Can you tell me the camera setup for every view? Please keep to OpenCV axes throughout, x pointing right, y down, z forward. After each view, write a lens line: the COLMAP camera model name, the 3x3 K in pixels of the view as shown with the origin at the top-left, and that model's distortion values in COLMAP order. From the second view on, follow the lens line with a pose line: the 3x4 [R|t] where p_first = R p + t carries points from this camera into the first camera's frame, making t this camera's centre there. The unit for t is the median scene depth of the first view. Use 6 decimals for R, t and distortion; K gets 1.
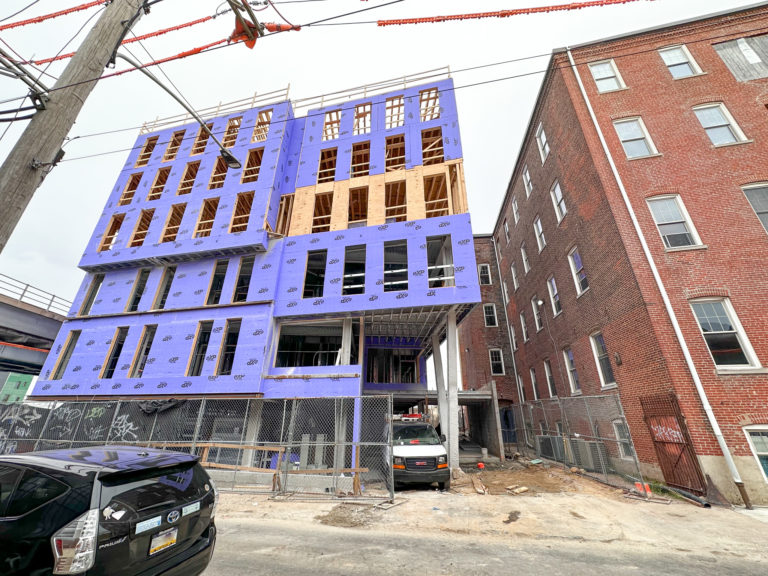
lens RADIAL K [[309.8, 0, 381.7], [0, 309.8, 283.8], [0, 0, 1]] dist [-0.003508, 0.000253]
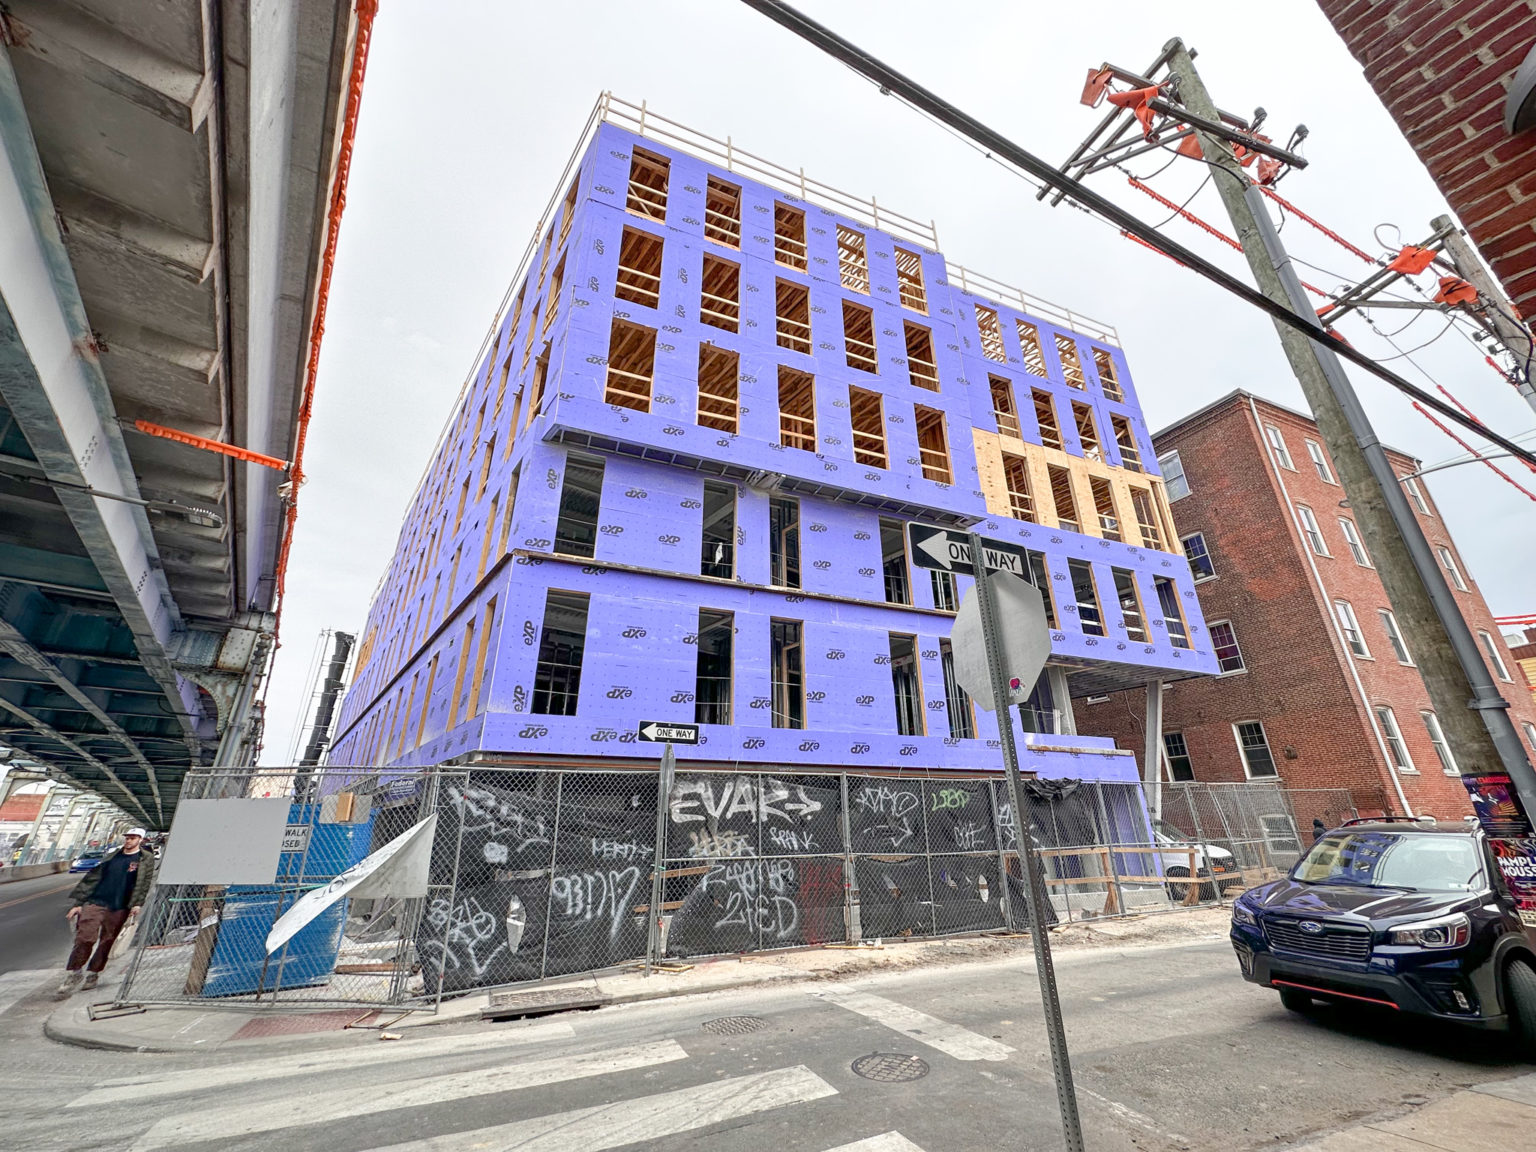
lens RADIAL K [[619.5, 0, 761.6], [0, 619.5, 570.0], [0, 0, 1]] dist [-0.003508, 0.000253]
pose [[0.812357, 0.217022, 0.541274, -1.462238], [-0.225505, 0.972873, -0.051627, 0.130893], [-0.537796, -0.080121, 0.839260, 0.253412]]
